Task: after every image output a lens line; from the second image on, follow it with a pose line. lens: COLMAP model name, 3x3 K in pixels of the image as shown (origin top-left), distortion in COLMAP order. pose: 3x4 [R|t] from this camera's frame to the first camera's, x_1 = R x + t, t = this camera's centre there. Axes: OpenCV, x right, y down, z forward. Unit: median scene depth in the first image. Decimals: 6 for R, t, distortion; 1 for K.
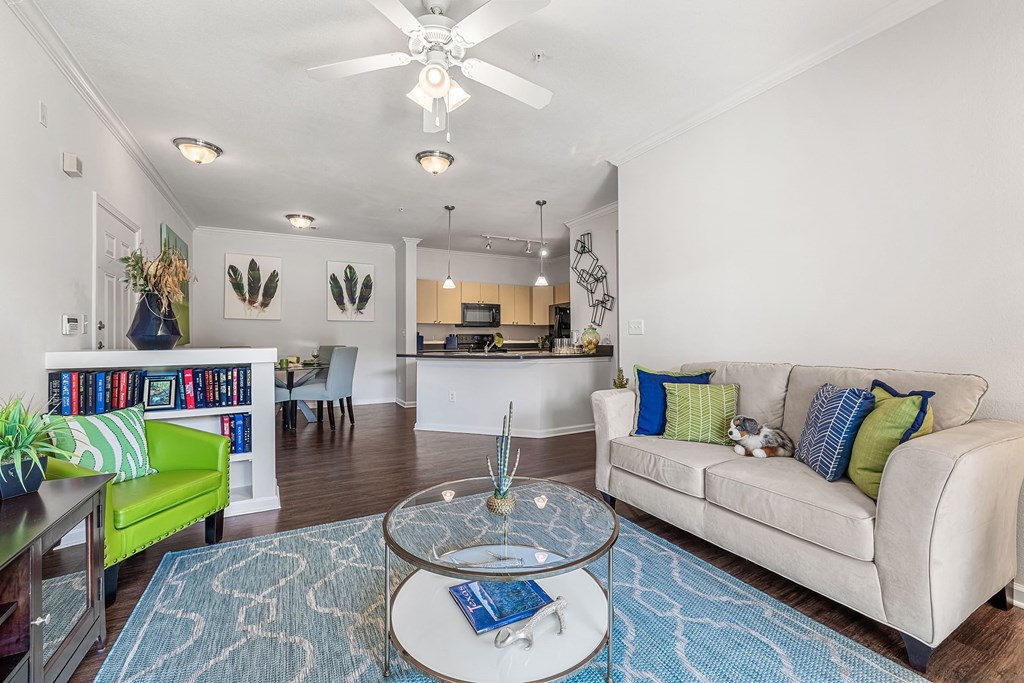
lens RADIAL K [[428.2, 0, 513.4], [0, 428.2, 335.9], [0, 0, 1]] dist [0.001083, 0.000641]
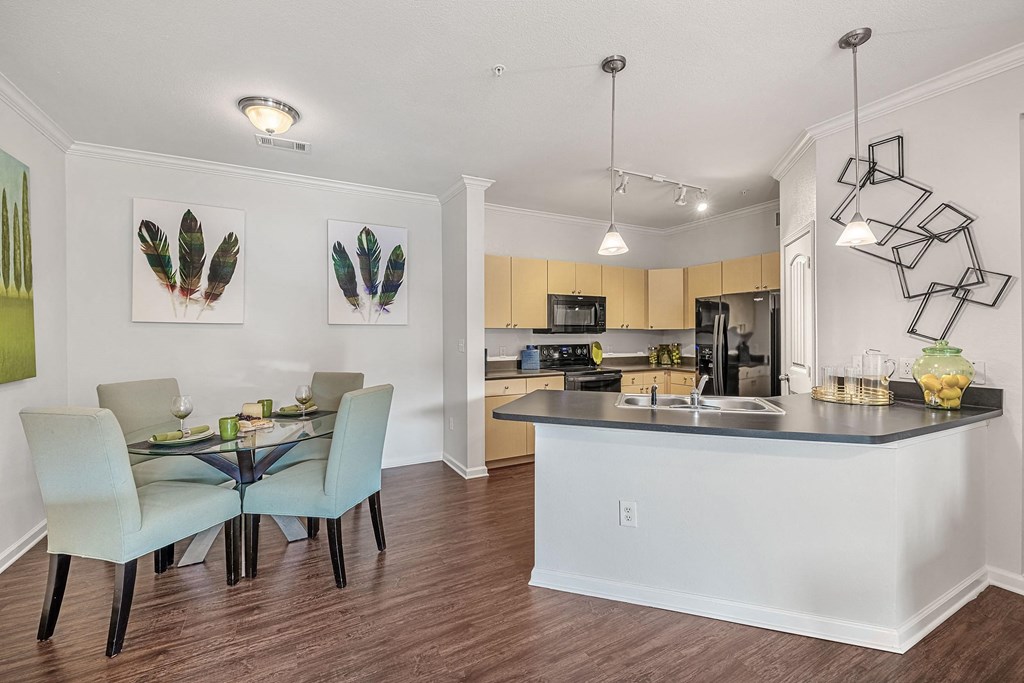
lens RADIAL K [[428.2, 0, 512.8], [0, 428.2, 335.7], [0, 0, 1]] dist [0.001083, 0.000641]
pose [[0.999988, 0.000015, -0.004982, -0.195424], [0.000029, 0.999960, 0.008945, -0.026964], [0.004982, -0.008945, 0.999948, 0.452303]]
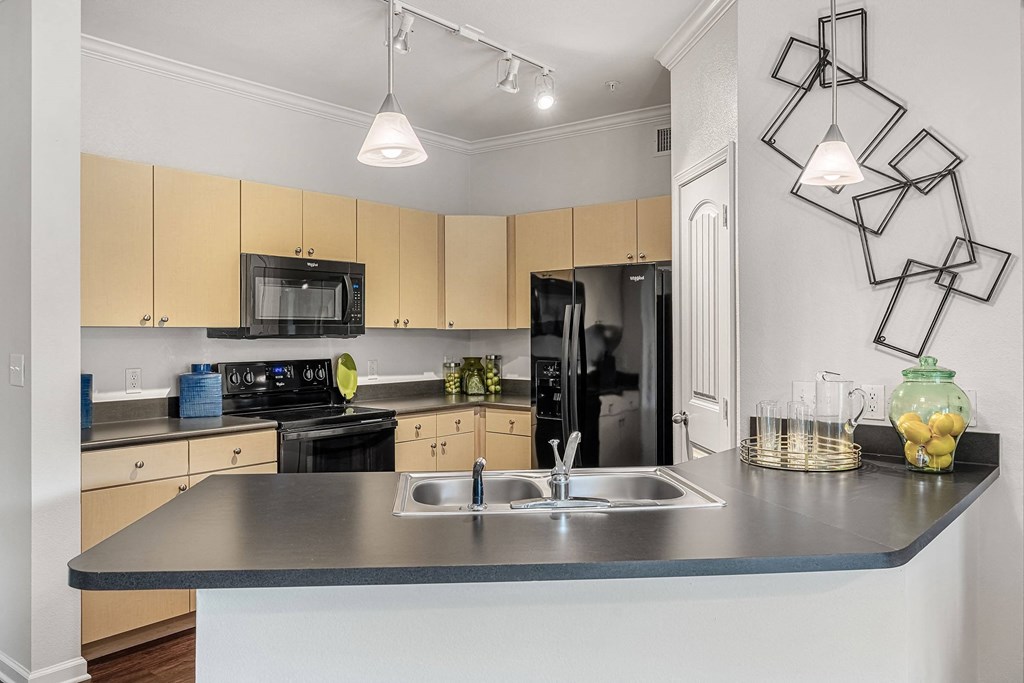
lens RADIAL K [[777.3, 0, 507.9], [0, 777.3, 333.9], [0, 0, 1]] dist [0.003507, 0.006304]
pose [[0.921443, 0.001103, 0.388511, -0.184326], [-0.004176, 0.999966, 0.007066, -0.032812], [-0.388490, -0.008133, 0.921417, 0.531079]]
